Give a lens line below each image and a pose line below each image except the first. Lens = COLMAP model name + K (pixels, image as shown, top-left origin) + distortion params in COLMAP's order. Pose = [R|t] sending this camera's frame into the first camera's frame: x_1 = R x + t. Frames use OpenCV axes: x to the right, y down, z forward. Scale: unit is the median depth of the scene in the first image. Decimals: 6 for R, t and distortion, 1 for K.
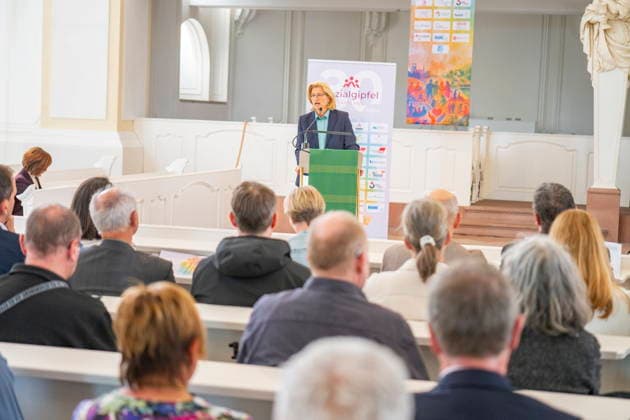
lens RADIAL K [[1251.7, 0, 315.0], [0, 1251.7, 210.0], [0, 0, 1]] dist [0.001721, 0.176012]
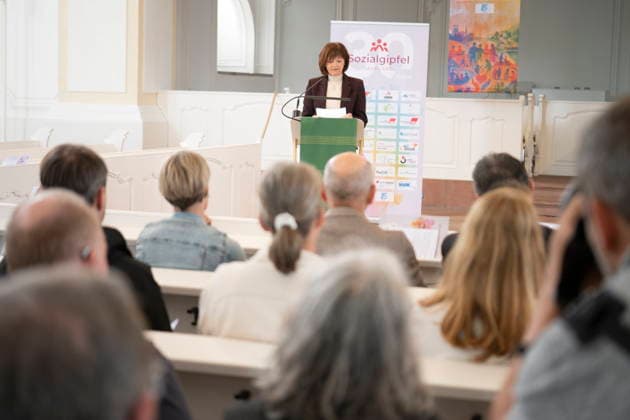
lens RADIAL K [[1251.7, 0, 315.0], [0, 1251.7, 210.0], [0, 0, 1]] dist [0.001721, 0.176012]
pose [[0.996254, -0.005364, -0.086307, 0.055535], [0.006659, 0.999869, 0.014720, 0.002381], [0.086217, -0.015239, 0.996160, 0.089803]]
